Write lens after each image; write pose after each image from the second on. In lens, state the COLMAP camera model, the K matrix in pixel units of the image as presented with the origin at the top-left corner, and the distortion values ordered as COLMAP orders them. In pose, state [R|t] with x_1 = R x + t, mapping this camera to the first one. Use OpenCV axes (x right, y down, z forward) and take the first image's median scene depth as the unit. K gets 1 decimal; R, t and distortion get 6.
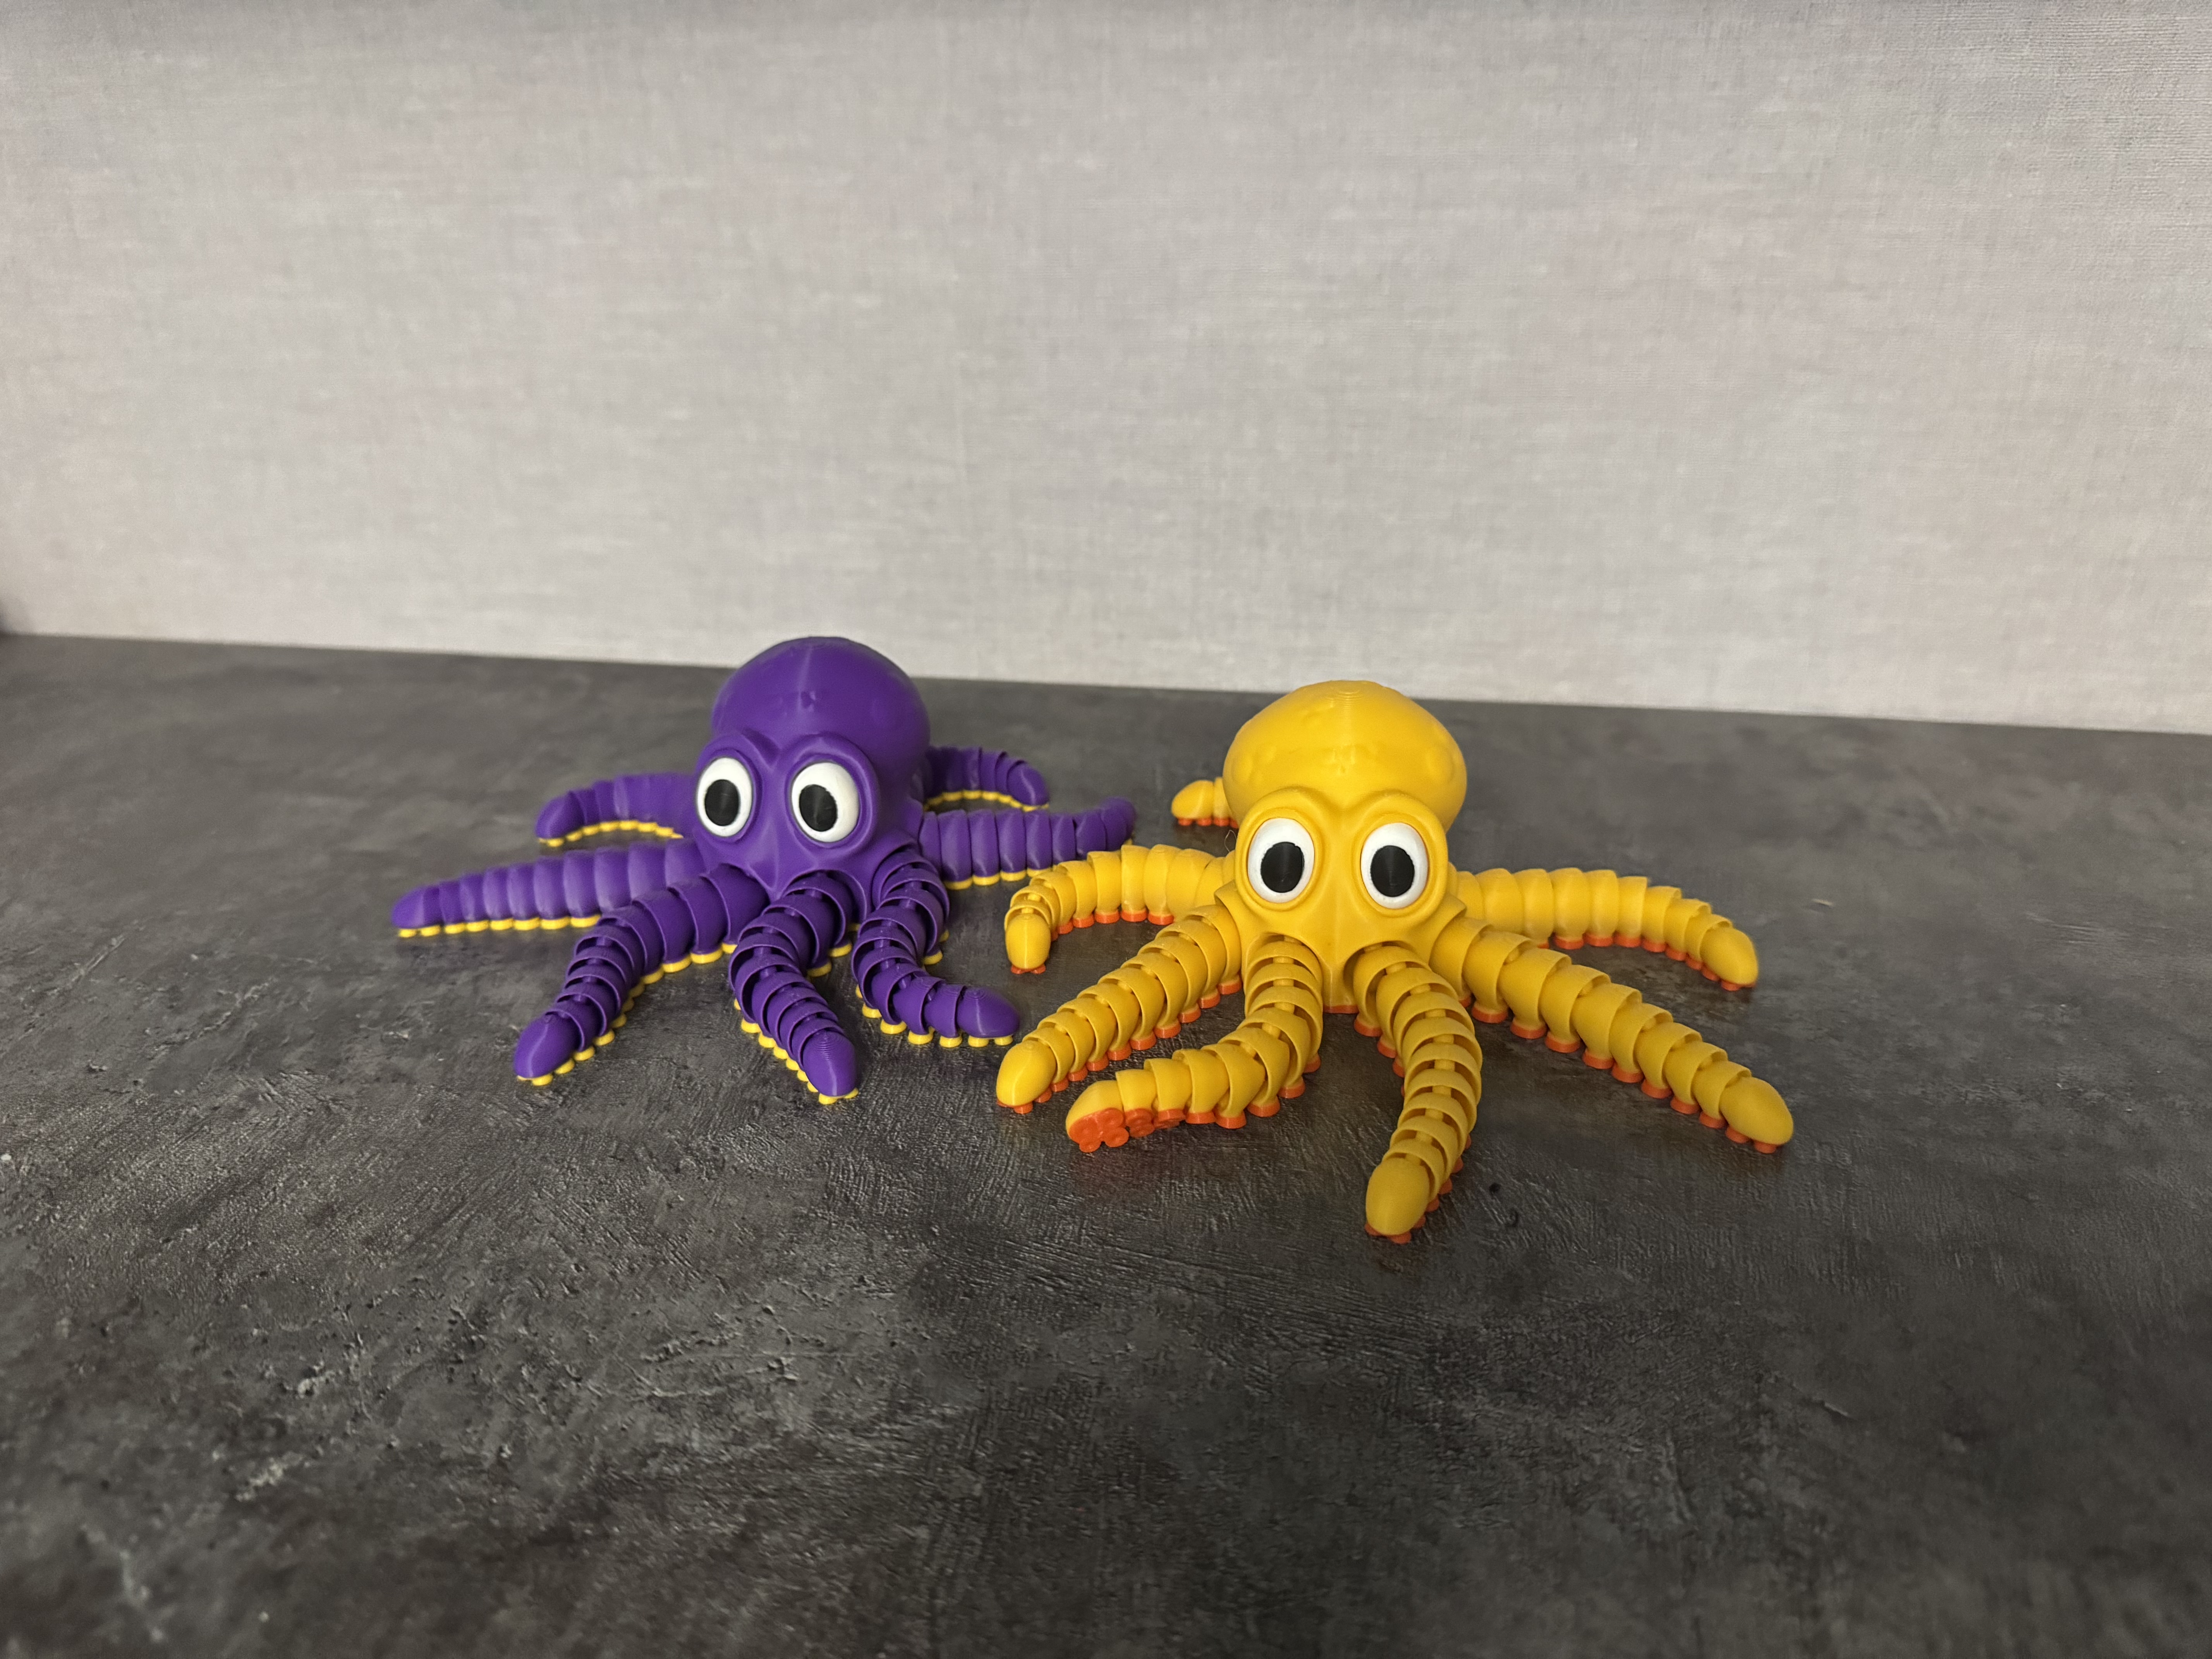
lens RADIAL K [[1581.2, 0, 1106.0], [0, 1581.2, 829.5], [0, 0, 1]] dist [0.090484, -0.223821]
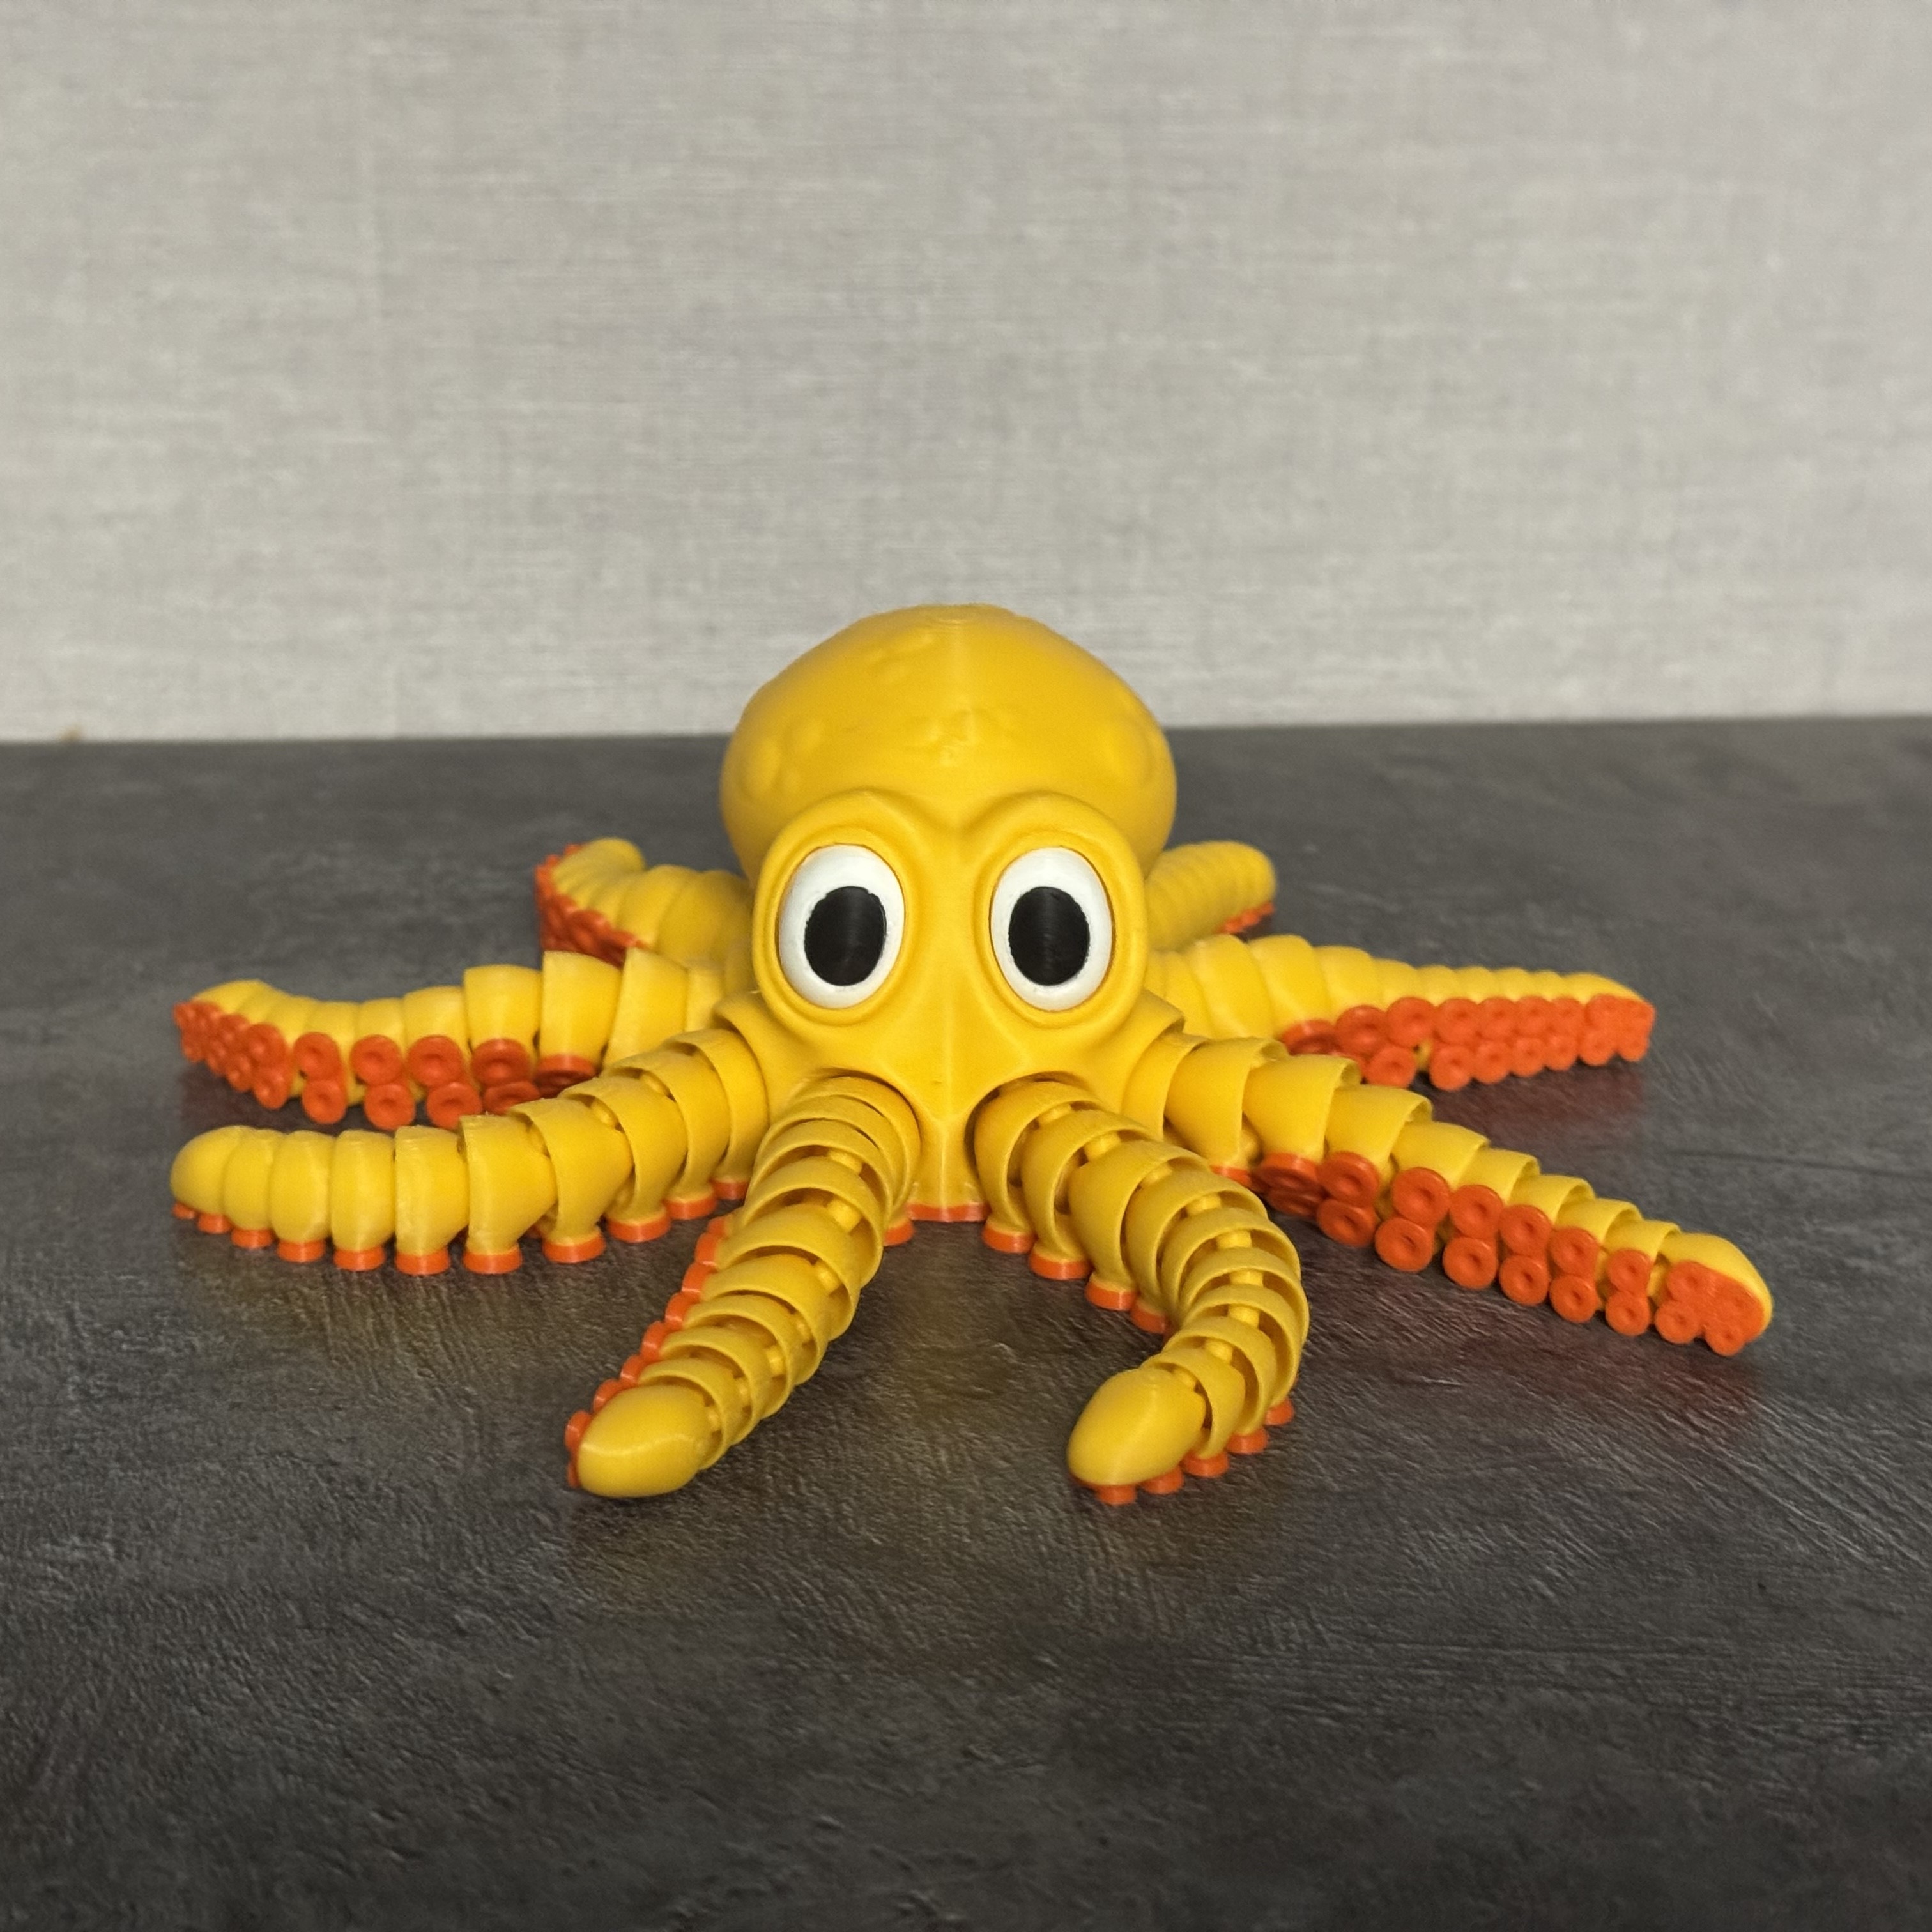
lens RADIAL K [[3656.8, 0, 966.0], [0, 3656.8, 966.0], [0, 0, 1]] dist [0.105629, -0.065075]
pose [[0.953086, -0.068139, 0.294930, -0.355289], [0.090145, 0.994018, -0.061658, 0.077418], [-0.288964, 0.085351, 0.953527, -0.102423]]
